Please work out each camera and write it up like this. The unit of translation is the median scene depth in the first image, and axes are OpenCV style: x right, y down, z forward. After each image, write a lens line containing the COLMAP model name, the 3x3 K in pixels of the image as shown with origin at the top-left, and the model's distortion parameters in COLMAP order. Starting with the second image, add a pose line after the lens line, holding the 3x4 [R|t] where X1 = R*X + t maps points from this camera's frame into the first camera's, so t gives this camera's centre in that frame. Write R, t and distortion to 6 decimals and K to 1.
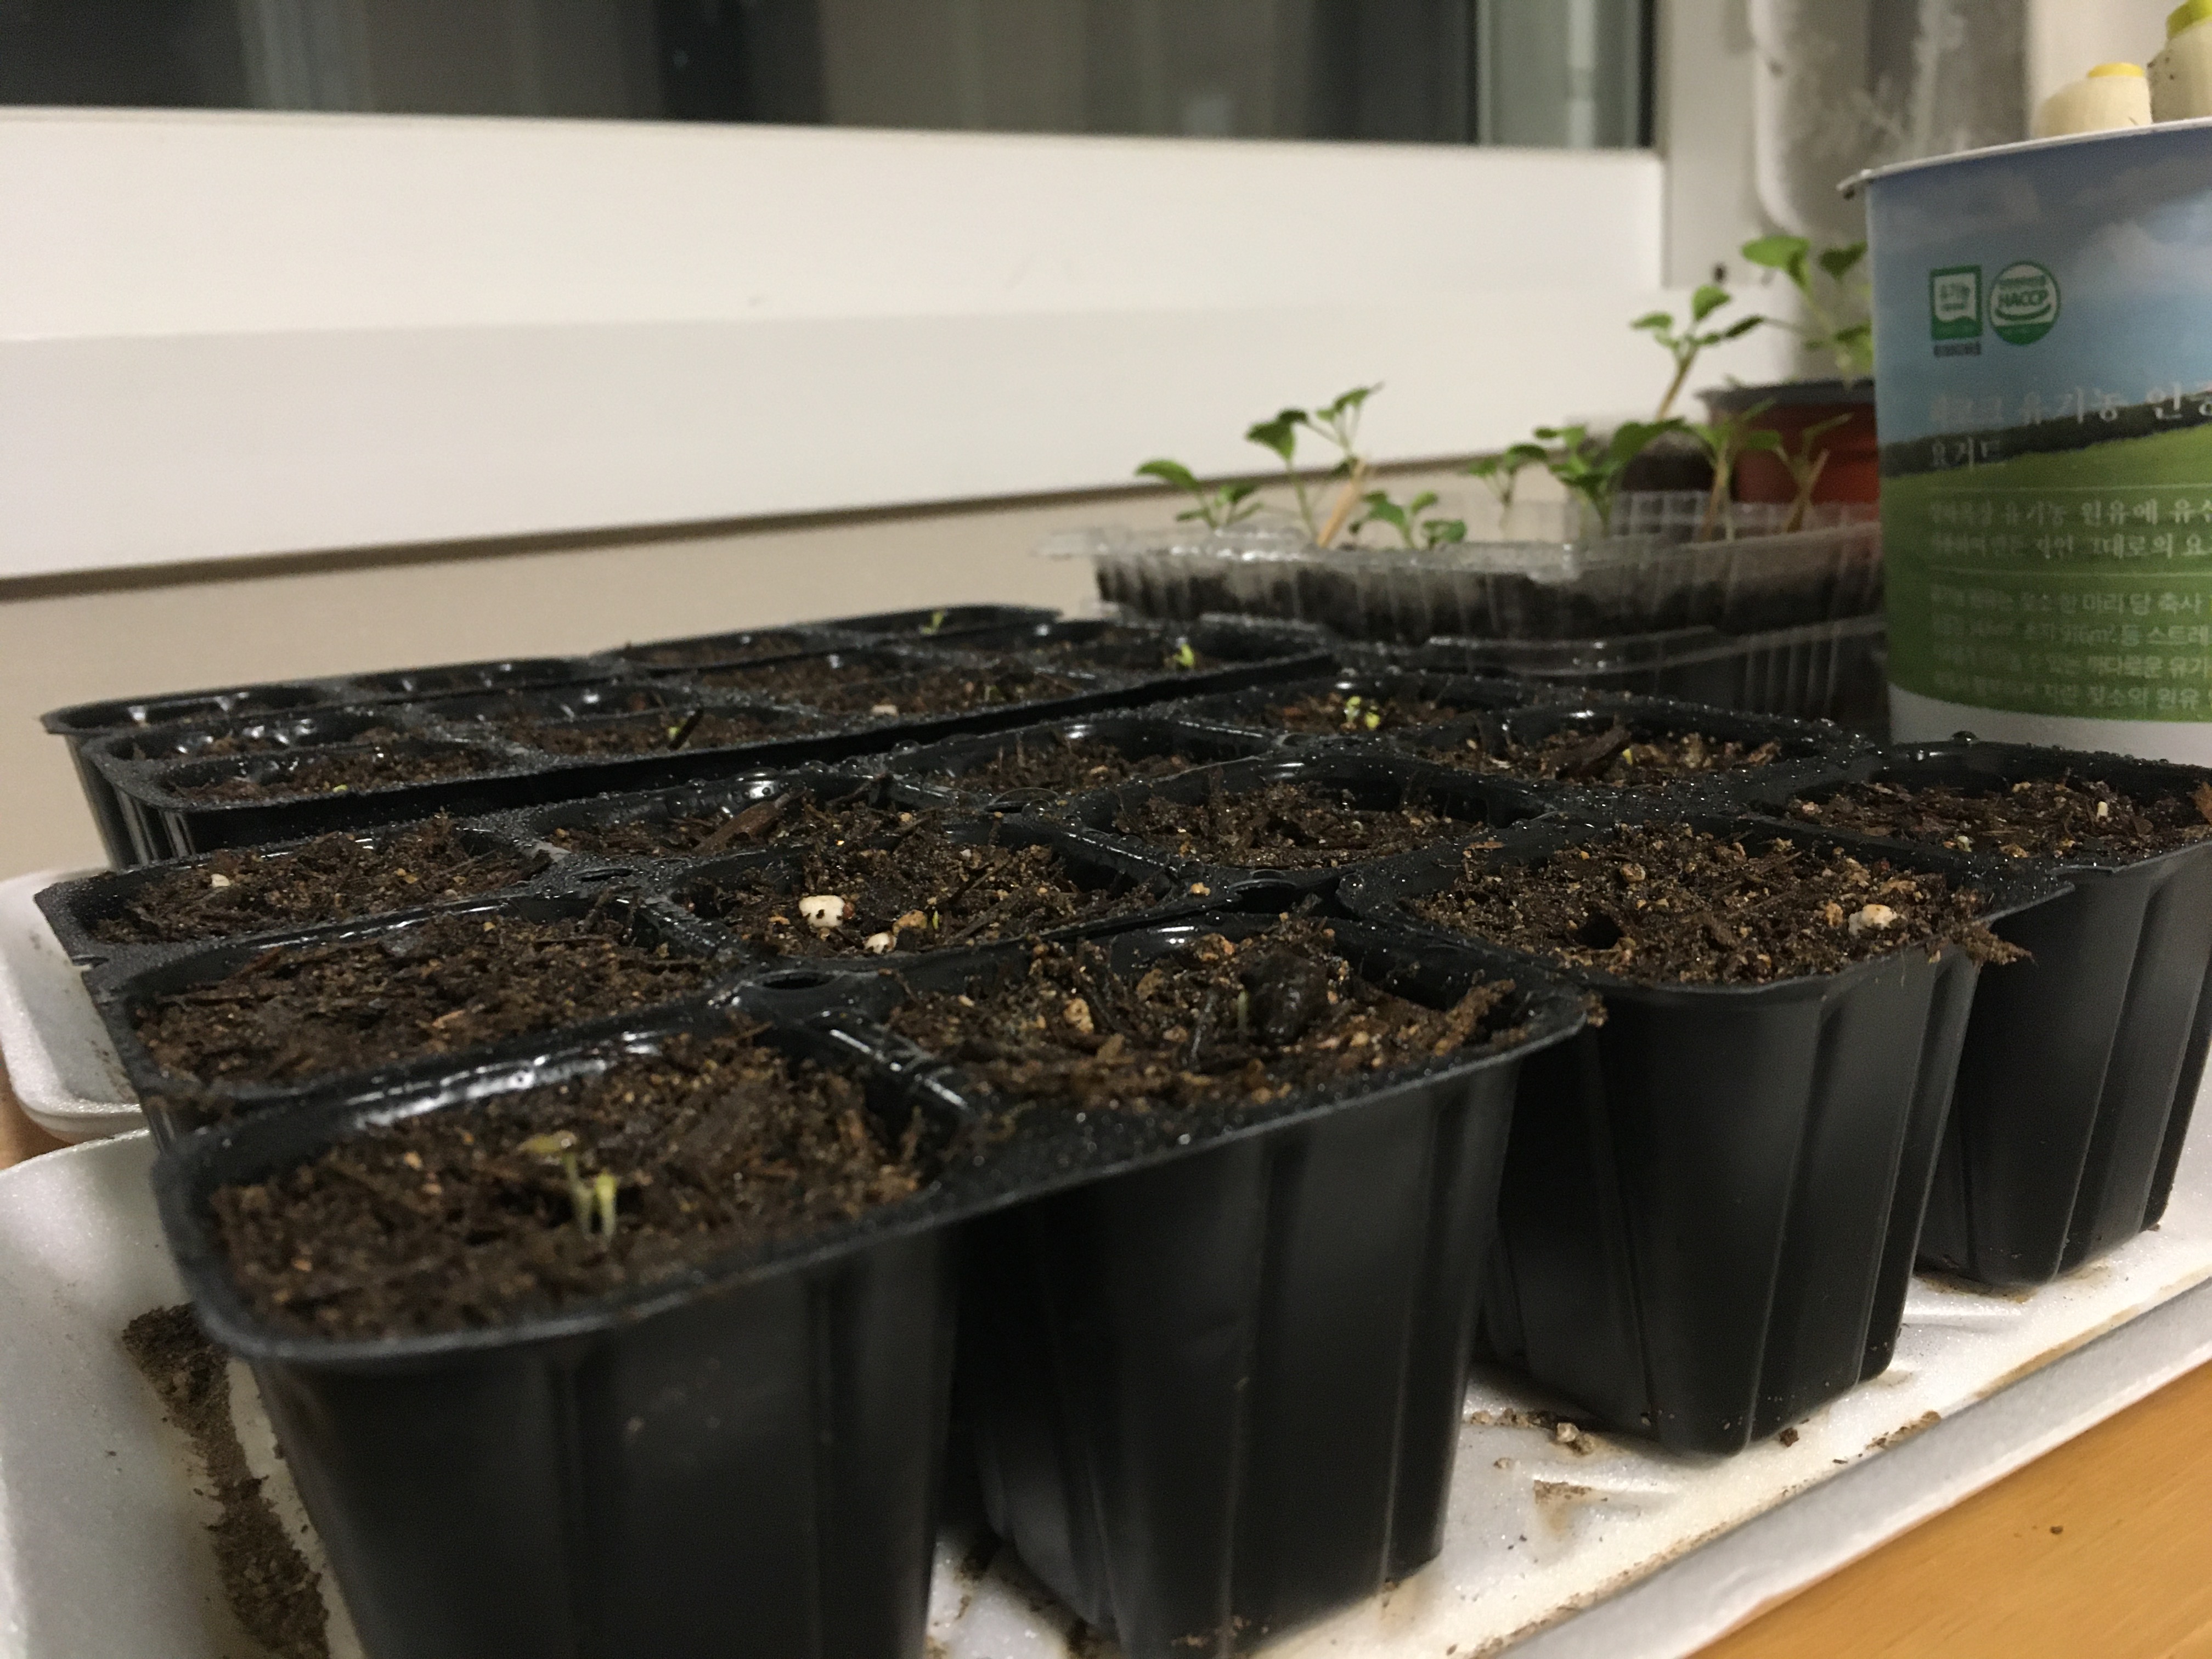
lens RADIAL K [[1909.6, 0, 1115.7], [0, 1909.6, 859.3], [0, 0, 1]] dist [0.091546, -0.168146]
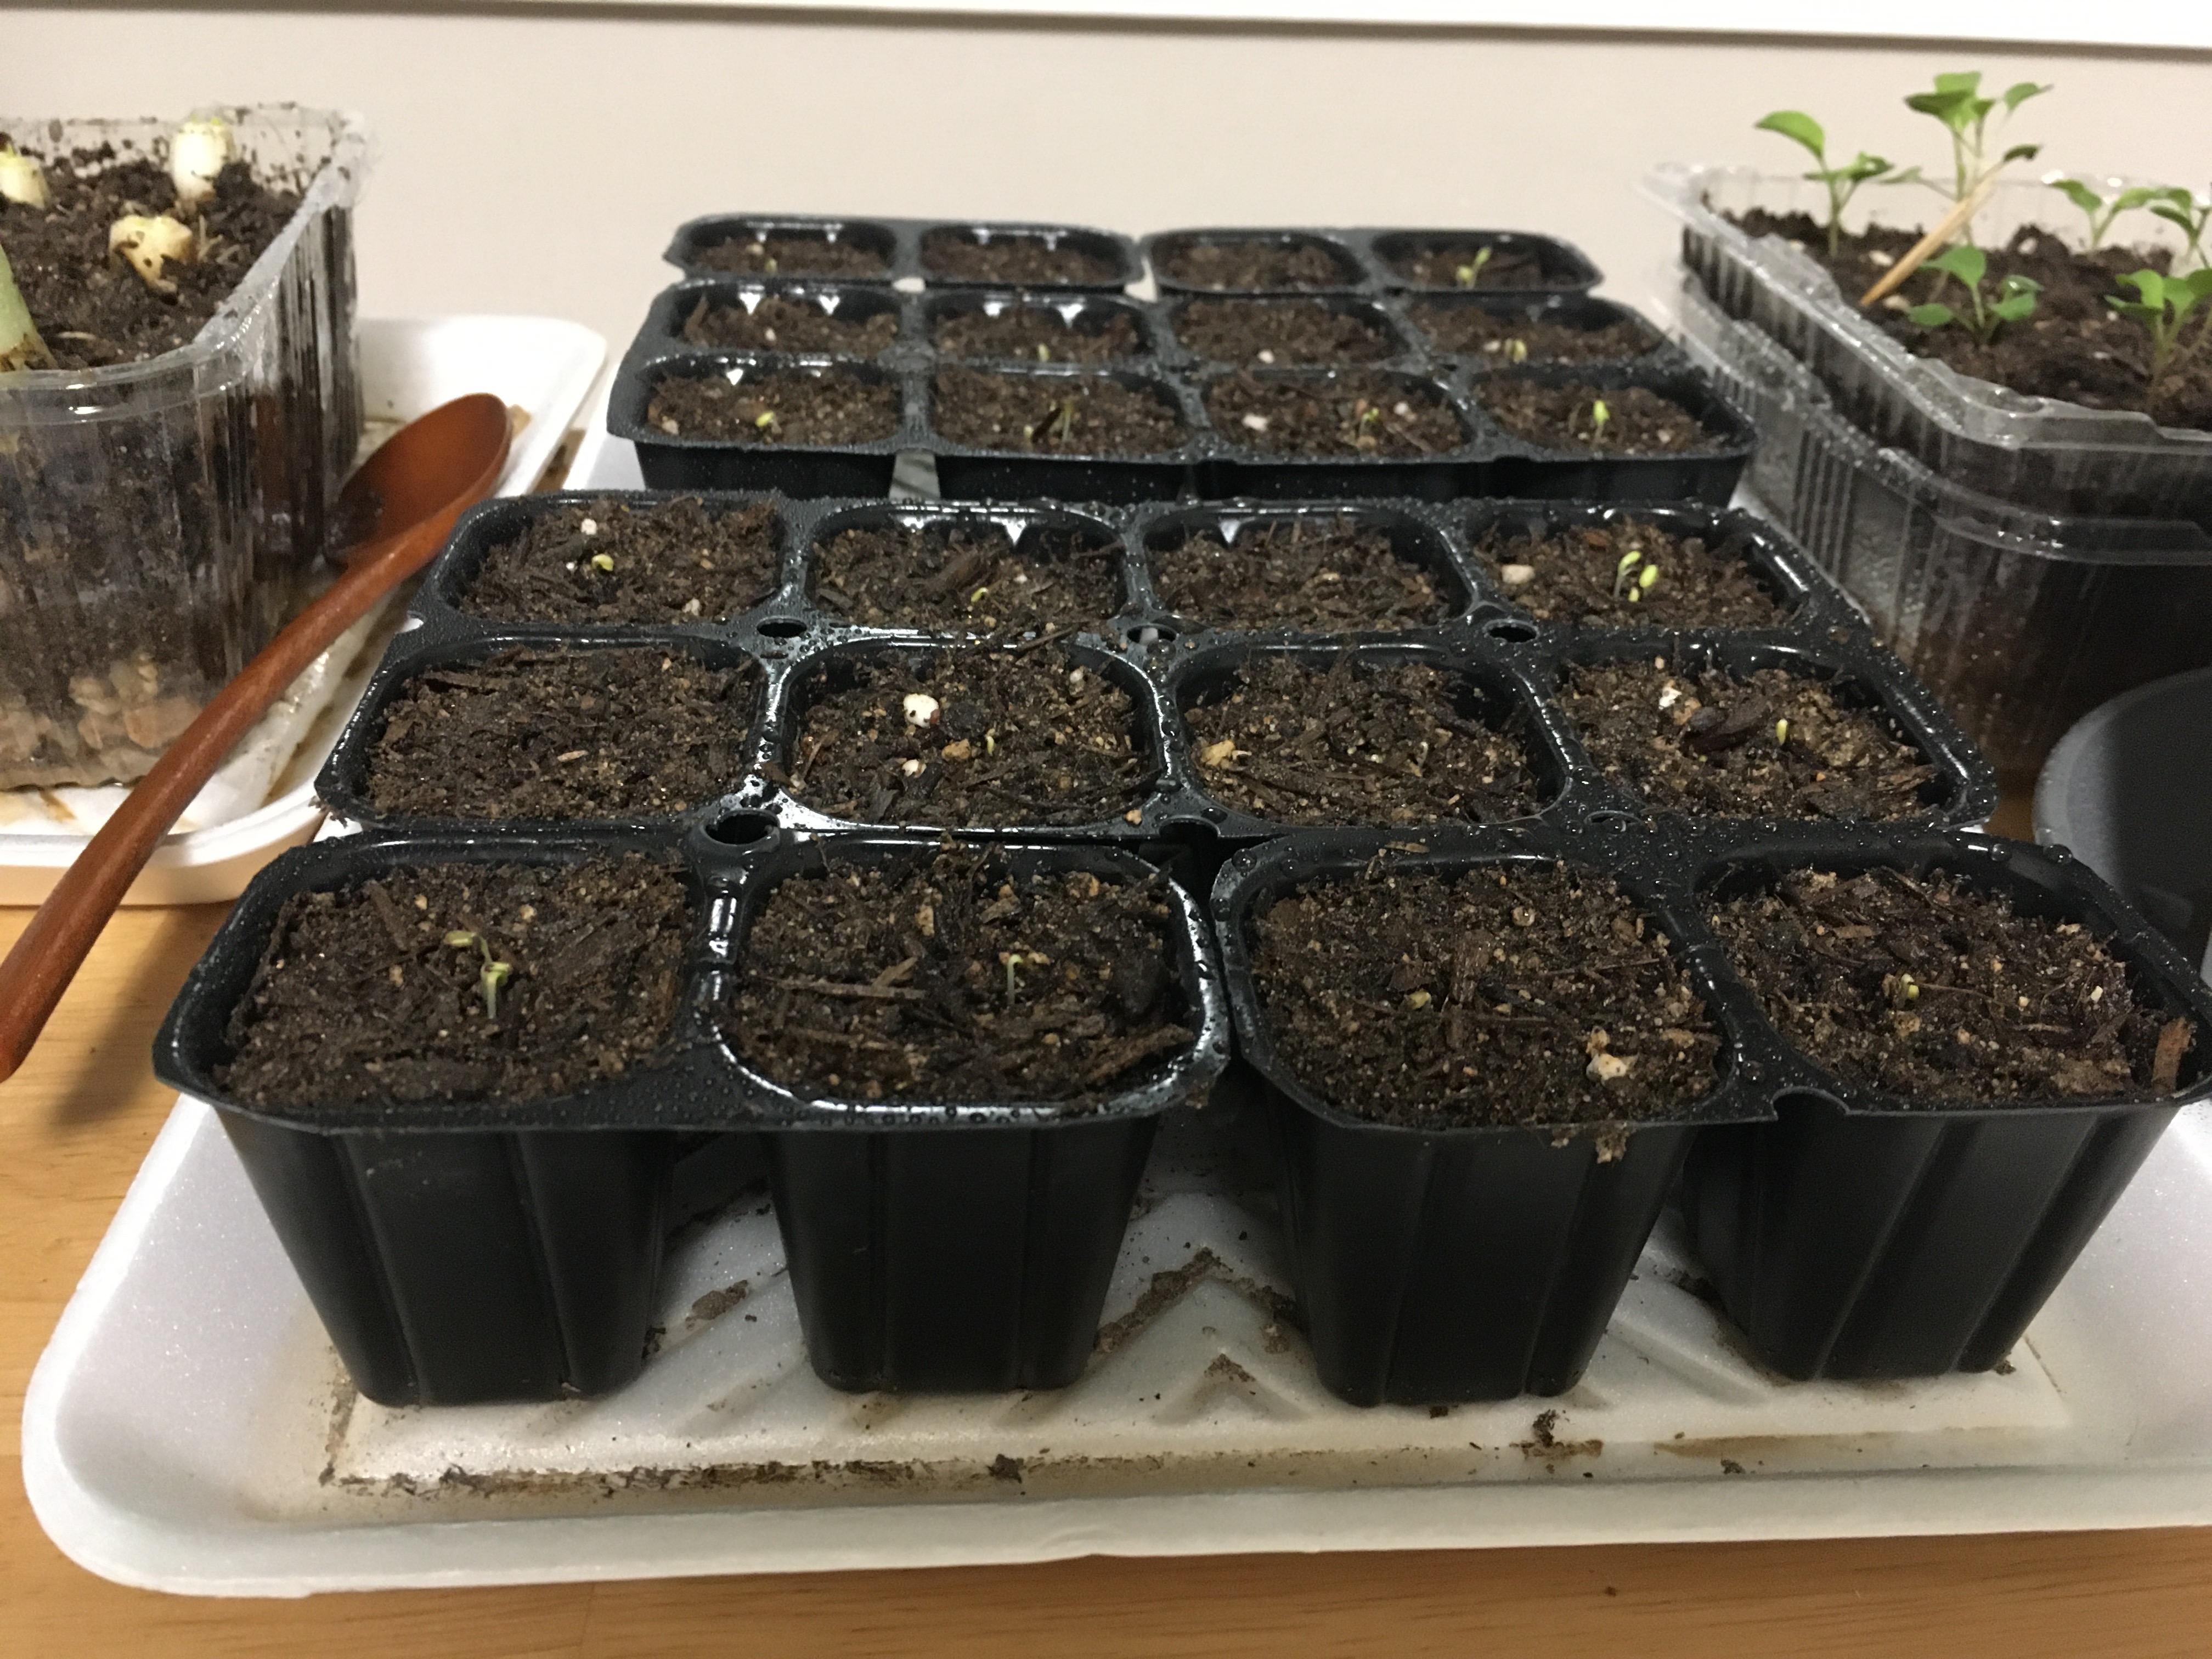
lens RADIAL K [[1909.6, 0, 1115.7], [0, 1909.6, 859.3], [0, 0, 1]] dist [0.091546, -0.168146]
pose [[0.872238, 0.332382, -0.358781, 0.438060], [-0.196816, 0.910104, 0.364657, -0.365076], [0.447733, -0.247454, 0.859245, -0.026421]]
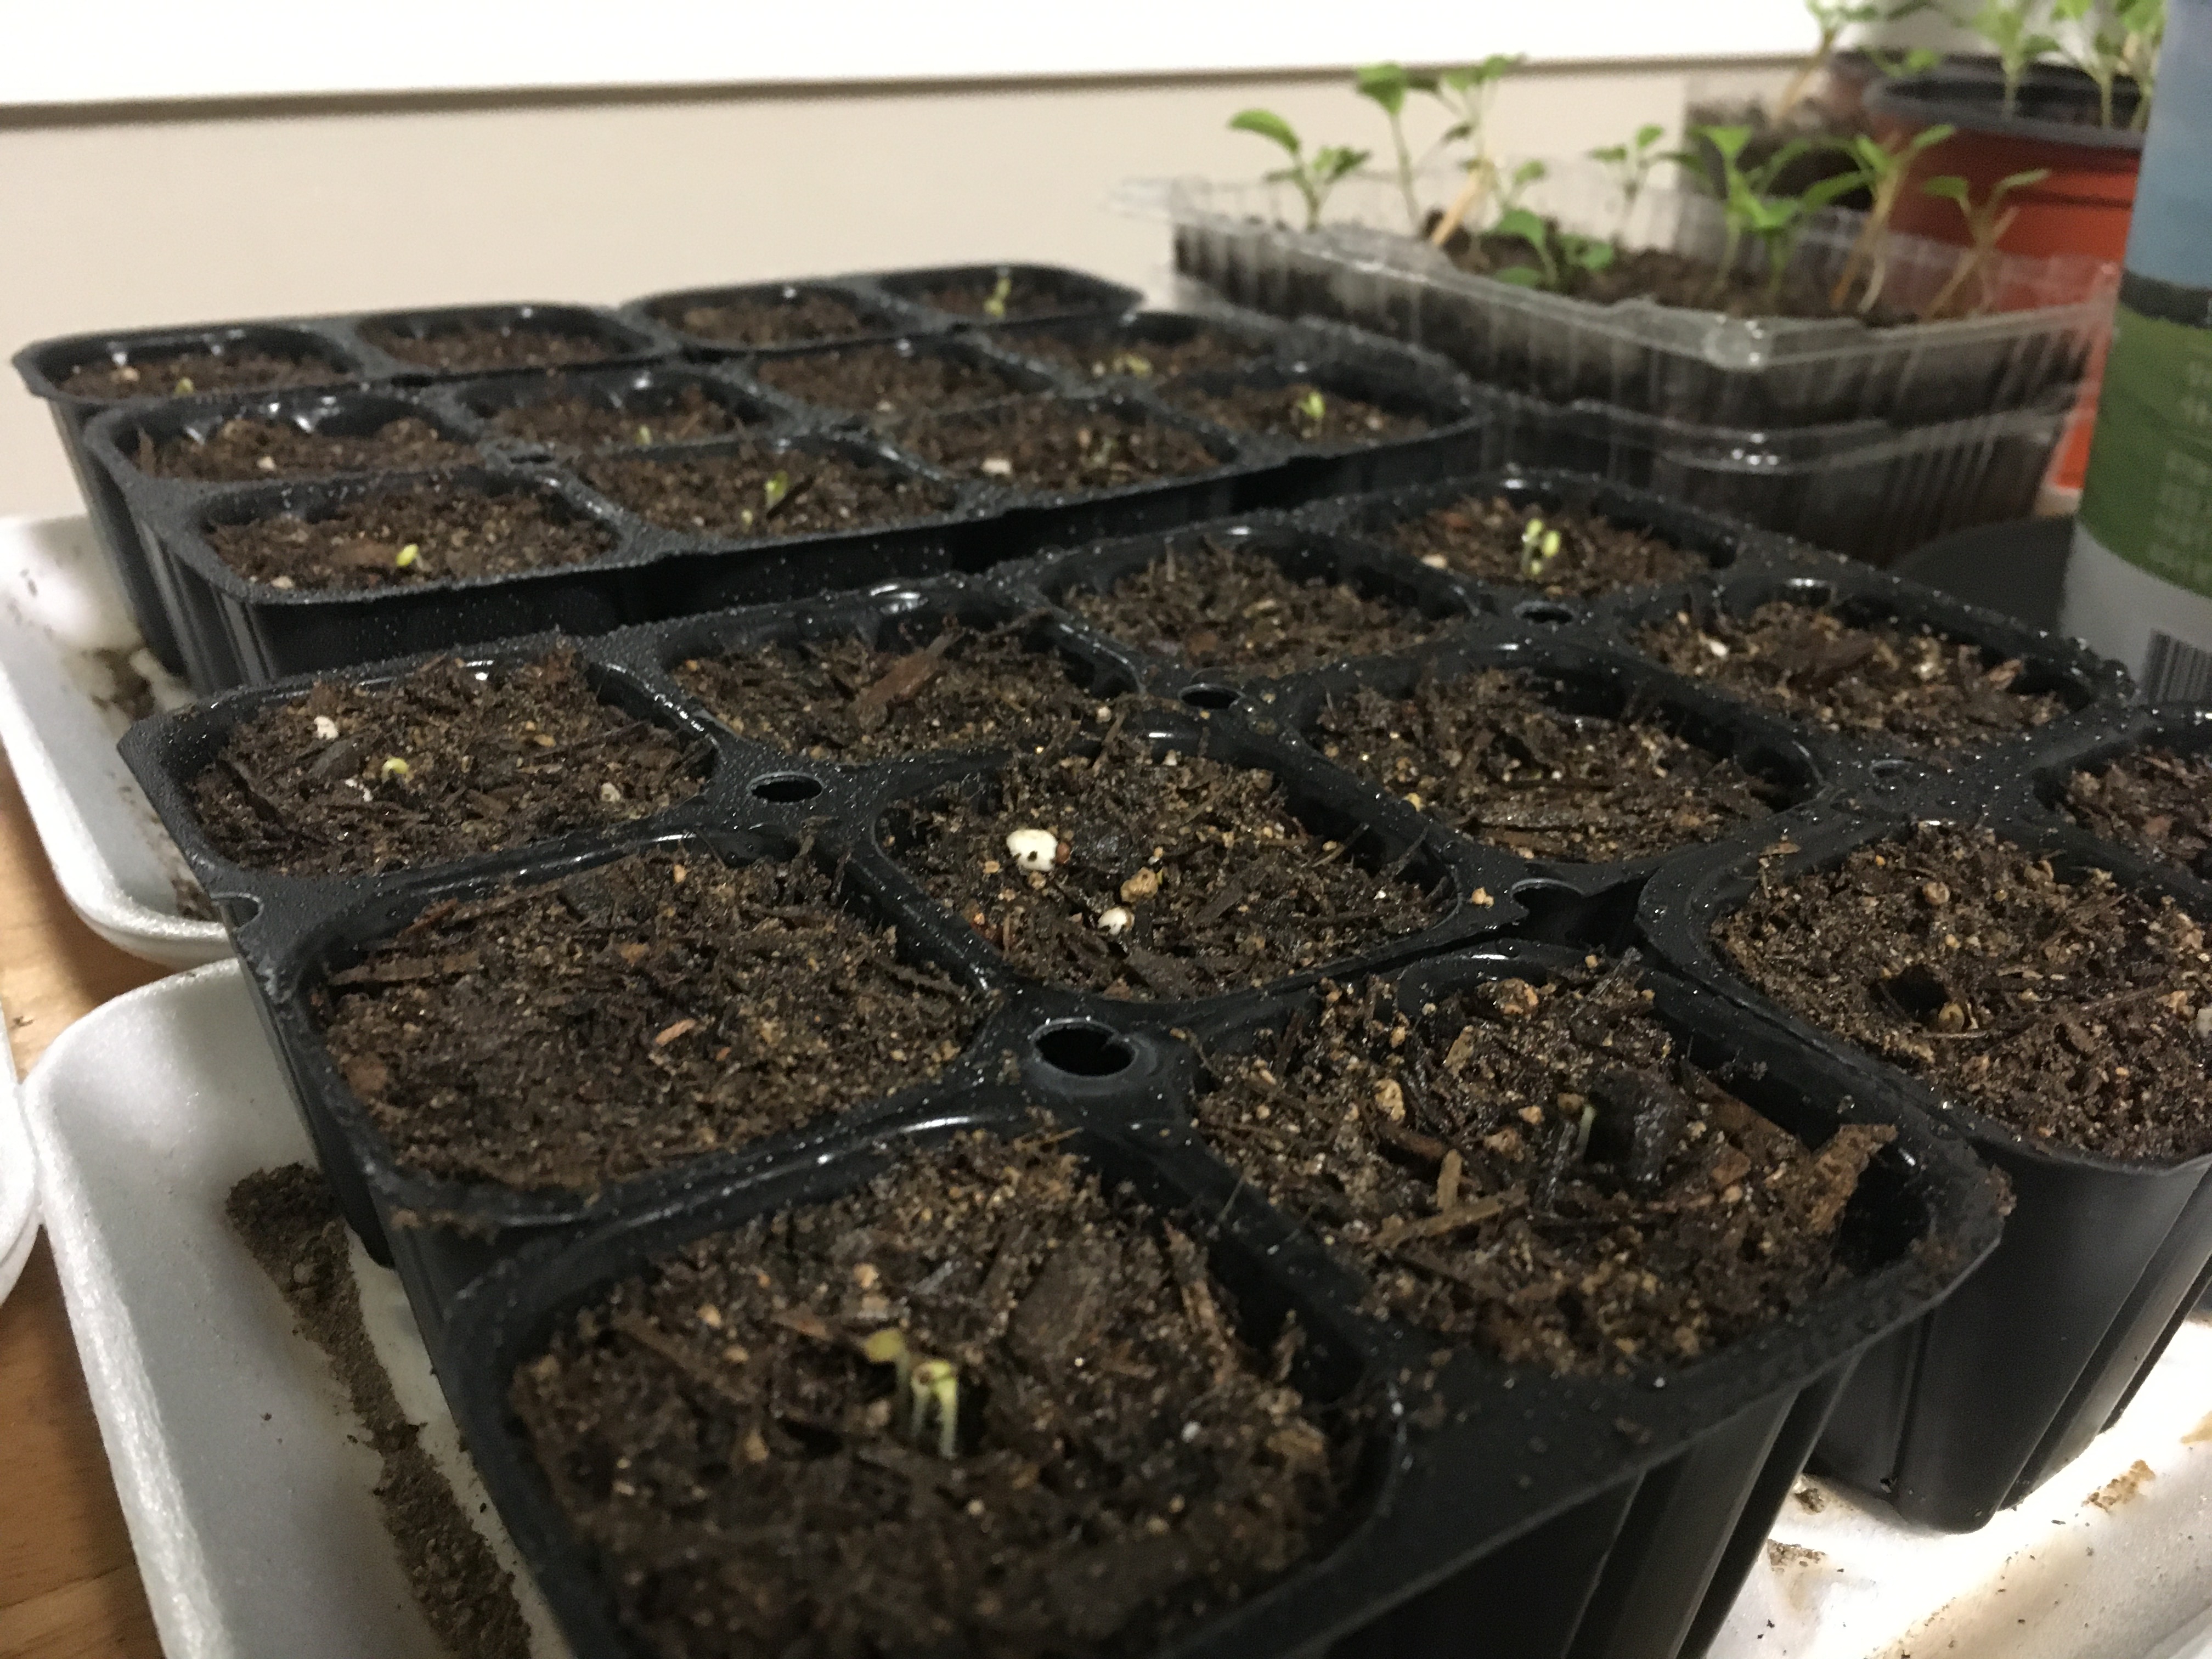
lens RADIAL K [[1909.6, 0, 1115.7], [0, 1909.6, 859.3], [0, 0, 1]] dist [0.091546, -0.168146]
pose [[0.994947, 0.074471, 0.067341, -0.177148], [-0.088580, 0.966837, 0.239540, -0.189368], [-0.047269, -0.244295, 0.968548, 0.132072]]
